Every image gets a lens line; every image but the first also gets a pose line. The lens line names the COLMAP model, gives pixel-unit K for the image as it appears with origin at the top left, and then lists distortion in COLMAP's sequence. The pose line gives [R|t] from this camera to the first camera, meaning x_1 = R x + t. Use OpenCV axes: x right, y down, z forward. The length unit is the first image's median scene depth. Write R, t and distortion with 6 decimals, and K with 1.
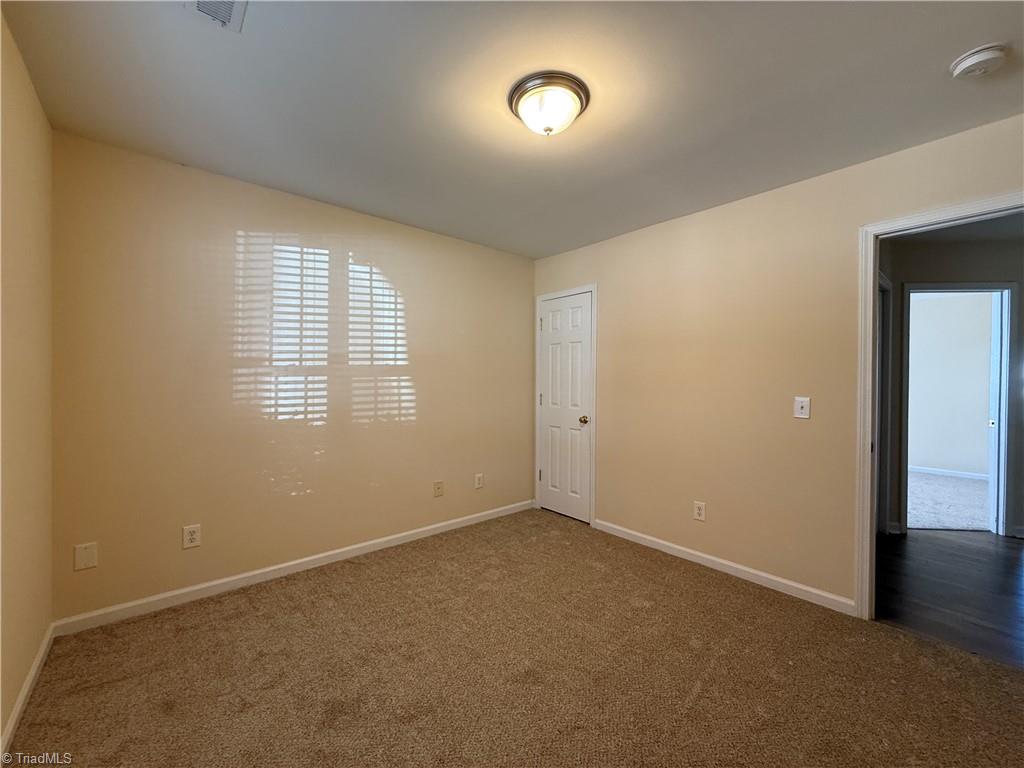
lens RADIAL K [[404.3, 0, 512.0], [0, 404.3, 384.0], [0, 0, 1]] dist [0.002141, 0.000258]
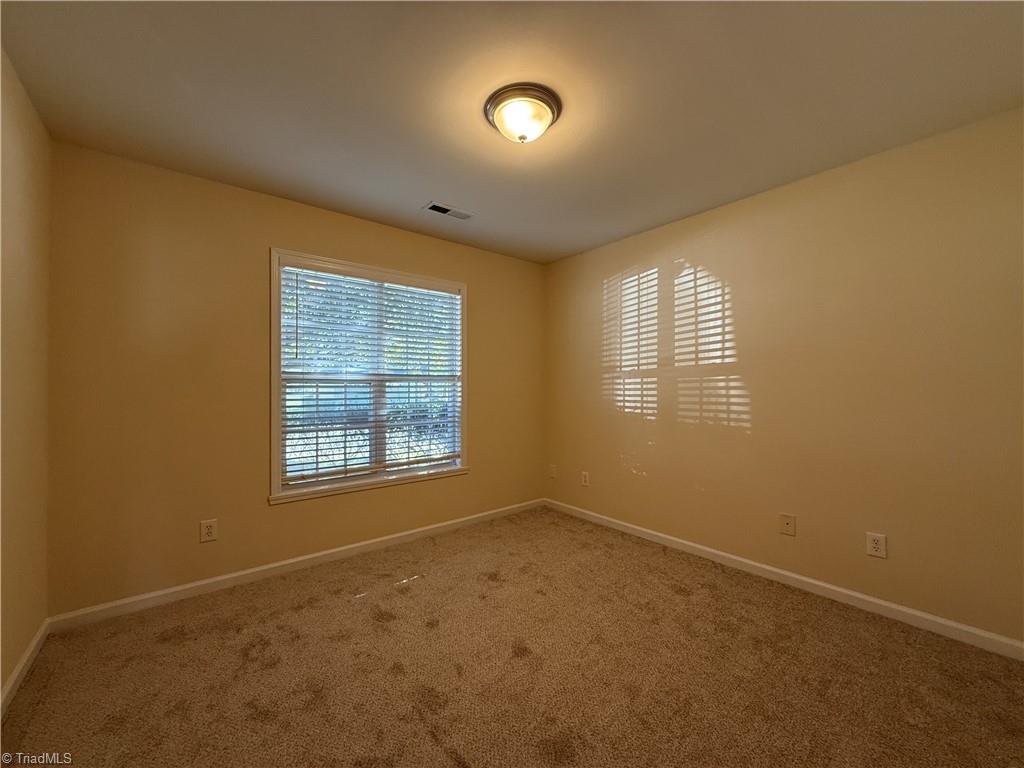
lens RADIAL K [[404.3, 0, 512.0], [0, 404.3, 384.0], [0, 0, 1]] dist [0.002141, 0.000258]
pose [[-0.017591, -0.007233, -0.999819, 0.704965], [-0.001007, 0.999973, -0.007217, 0.007272], [0.999845, 0.000880, -0.017598, 0.617761]]
